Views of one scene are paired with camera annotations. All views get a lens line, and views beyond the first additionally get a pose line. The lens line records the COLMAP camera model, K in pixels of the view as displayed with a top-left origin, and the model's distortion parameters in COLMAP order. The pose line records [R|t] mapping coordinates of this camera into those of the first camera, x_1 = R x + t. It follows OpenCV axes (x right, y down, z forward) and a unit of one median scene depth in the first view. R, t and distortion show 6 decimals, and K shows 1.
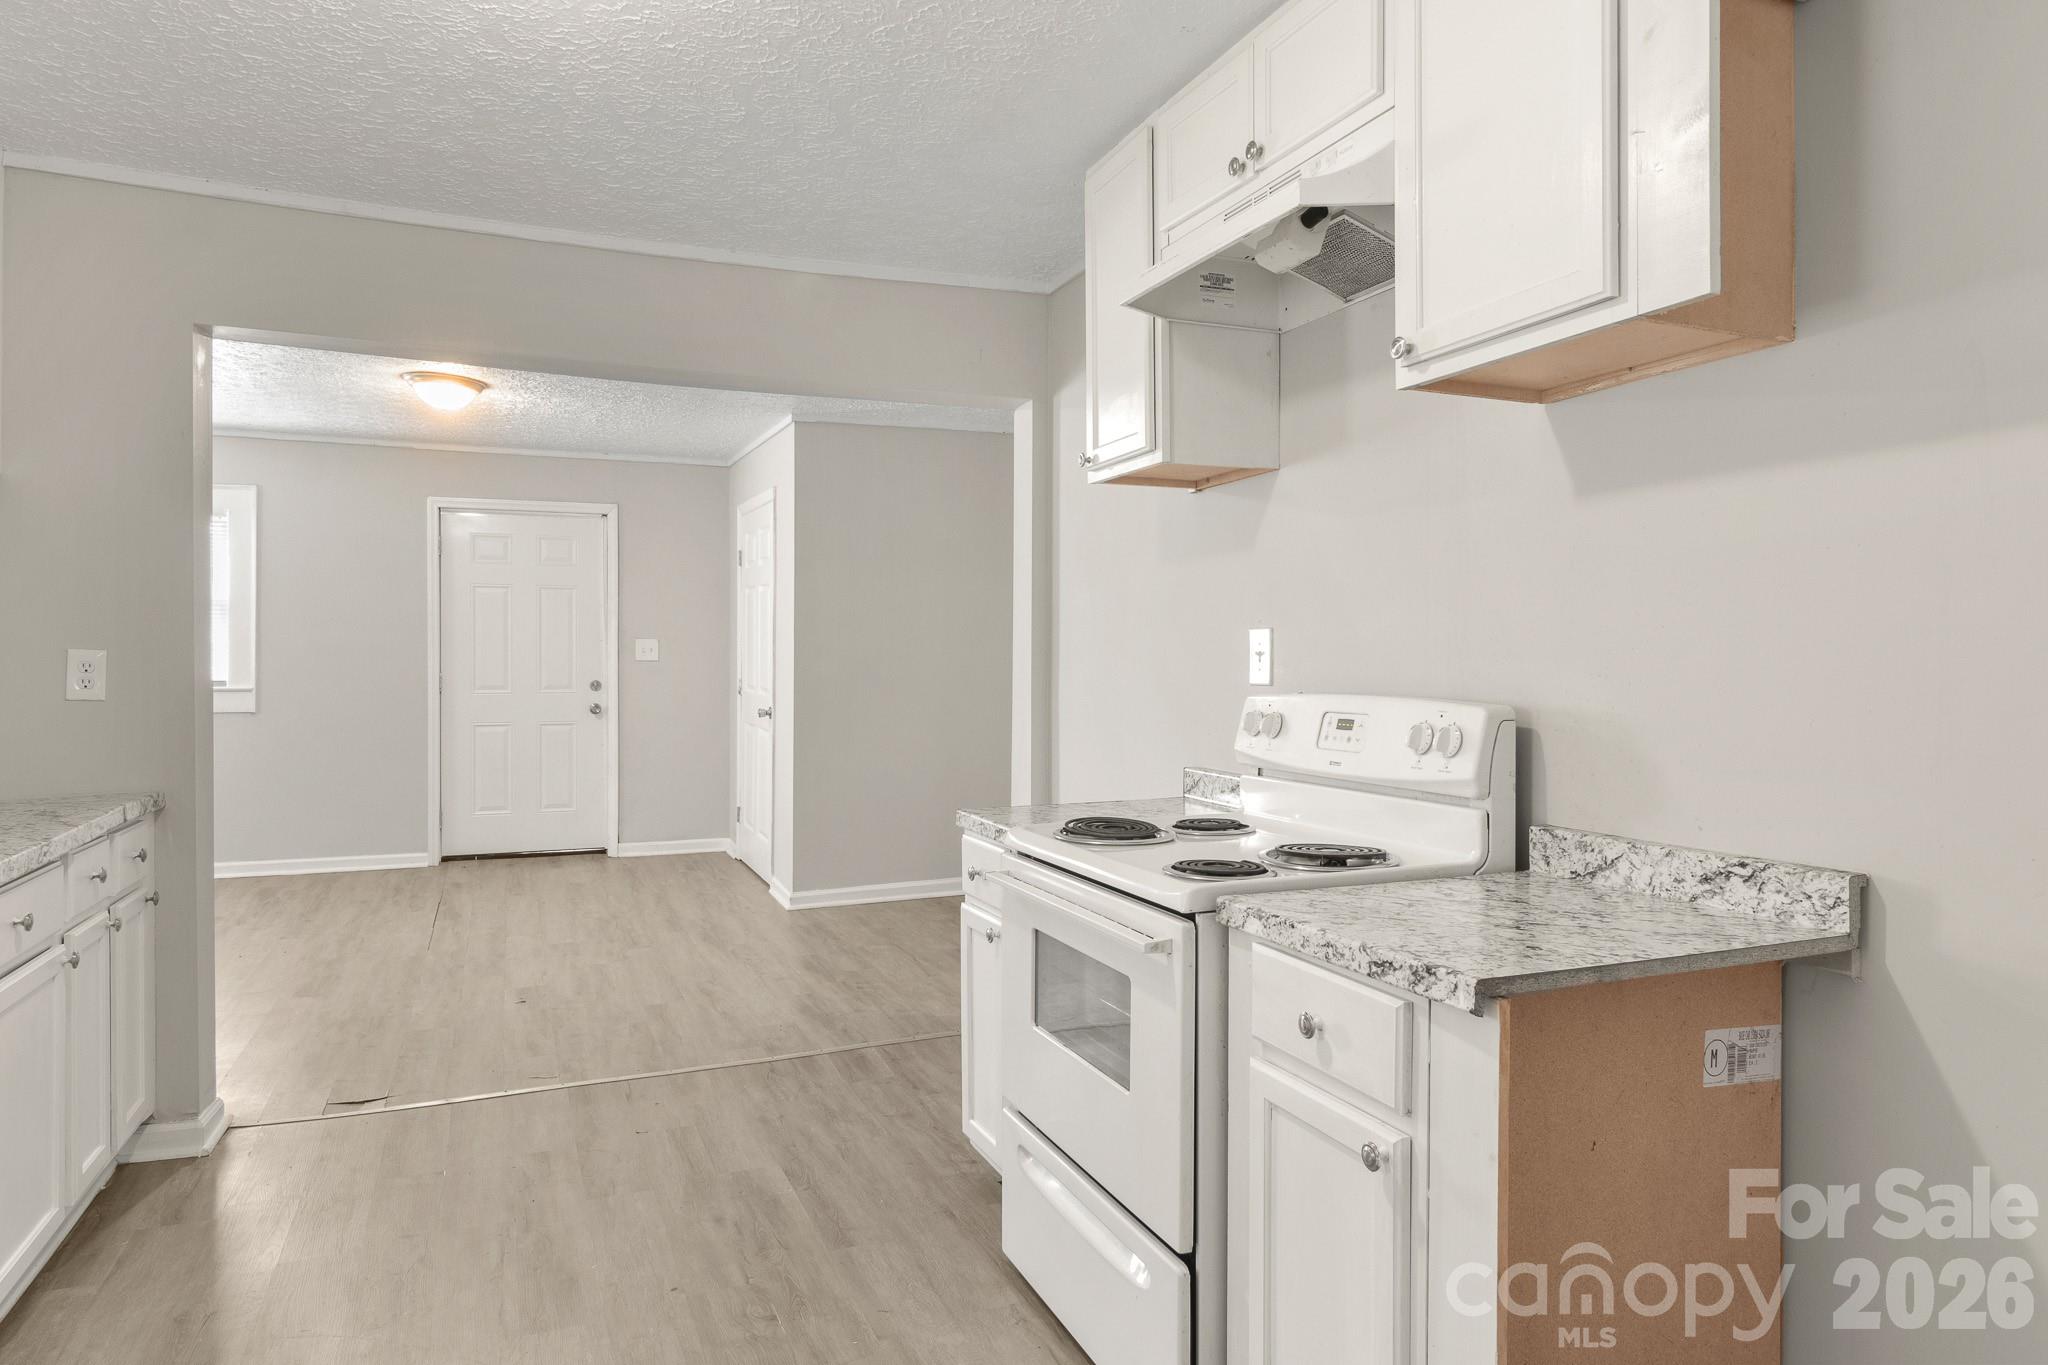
lens RADIAL K [[1252.0, 0, 996.8], [0, 1252.0, 662.7], [0, 0, 1]] dist [0.049171, -0.051269]
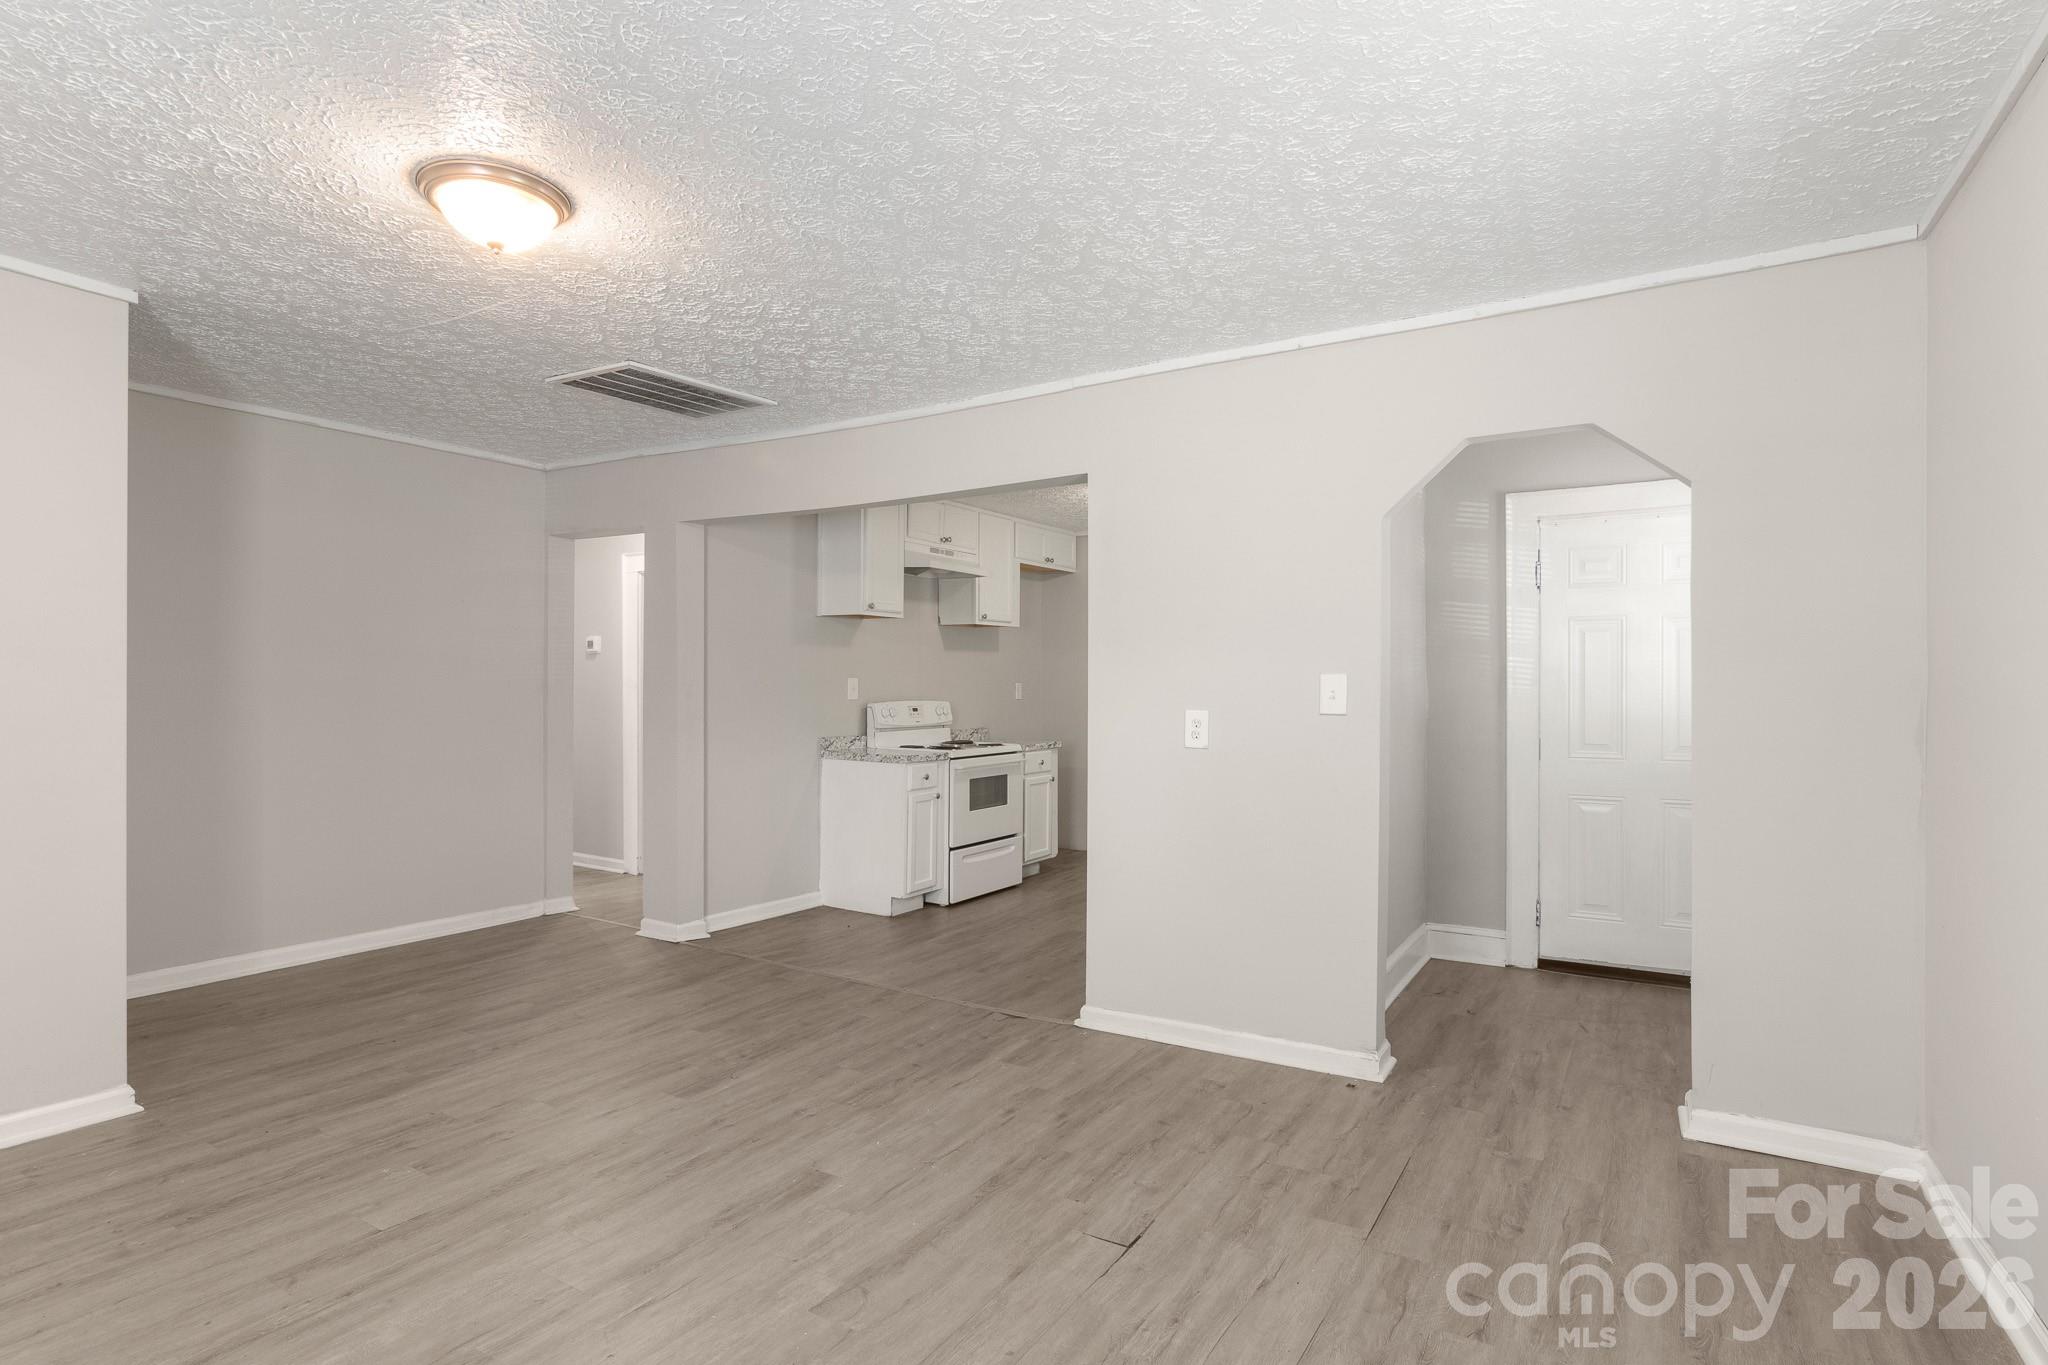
lens RADIAL K [[1046.7, 0, 1017.7], [0, 1046.7, 680.9], [0, 0, 1]] dist [-0.002737, -0.000808]
pose [[-0.594797, -0.003641, 0.803868, -1.145742], [-0.003064, 0.999993, 0.002262, -0.018277], [-0.803870, -0.001118, -0.594803, 1.334385]]
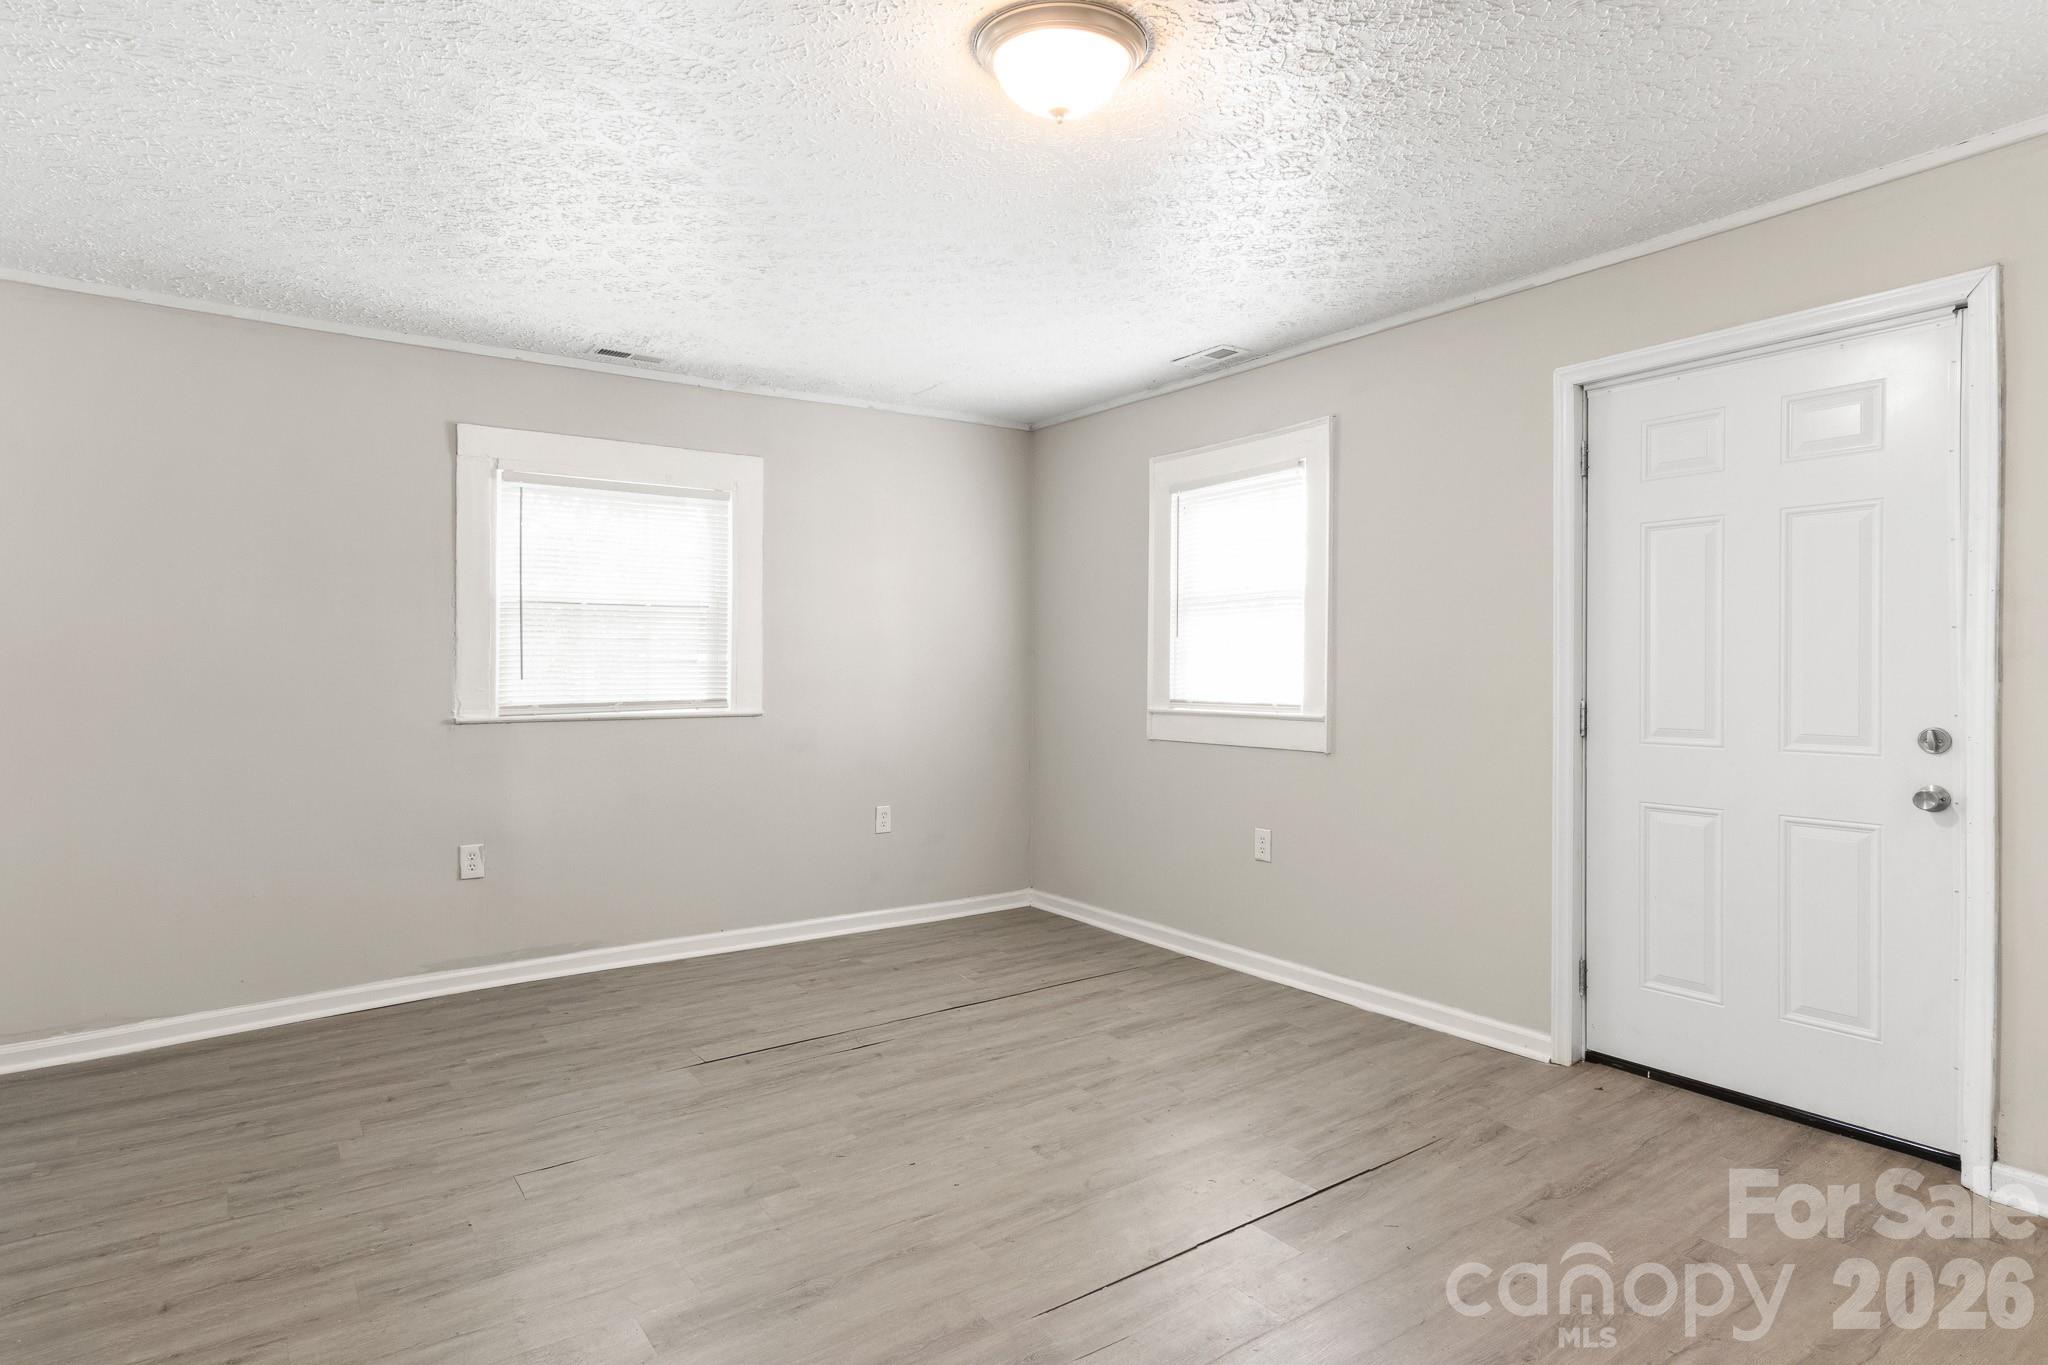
lens RADIAL K [[1126.5, 0, 1025.3], [0, 1126.5, 671.9], [0, 0, 1]] dist [0.013508, 0.000410]
pose [[0.240033, 0.000940, -0.970764, -0.066280], [0.000247, 0.999999, 0.001030, -0.007170], [0.970765, -0.000487, 0.240032, 1.094077]]
